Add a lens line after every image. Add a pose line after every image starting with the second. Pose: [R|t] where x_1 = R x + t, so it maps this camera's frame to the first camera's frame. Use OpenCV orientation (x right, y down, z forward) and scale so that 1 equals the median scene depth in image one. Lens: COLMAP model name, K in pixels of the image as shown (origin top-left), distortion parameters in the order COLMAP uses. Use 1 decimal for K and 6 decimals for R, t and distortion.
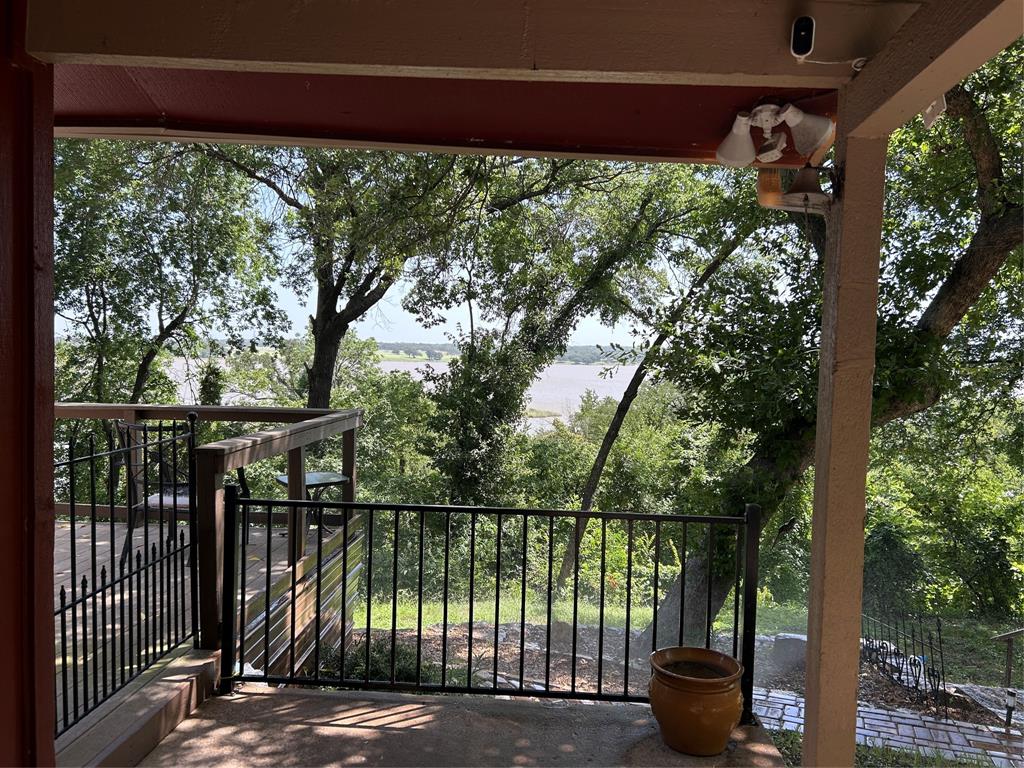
lens RADIAL K [[762.3, 0, 514.7], [0, 762.3, 388.7], [0, 0, 1]] dist [0.054321, -0.054714]
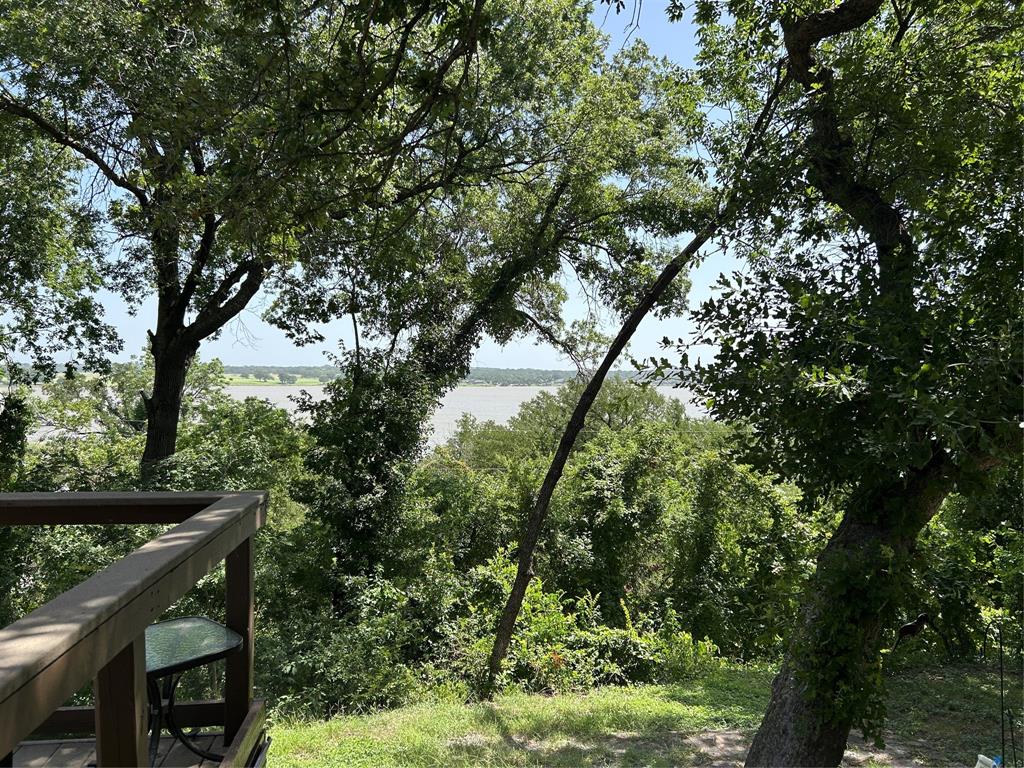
lens RADIAL K [[762.3, 0, 515.6], [0, 762.3, 394.1], [0, 0, 1]] dist [0.054321, -0.054714]
pose [[0.982766, -0.018262, 0.183950, -0.038257], [0.022104, 0.999578, -0.018858, -0.007064], [-0.183528, 0.022599, 0.982755, 0.139704]]
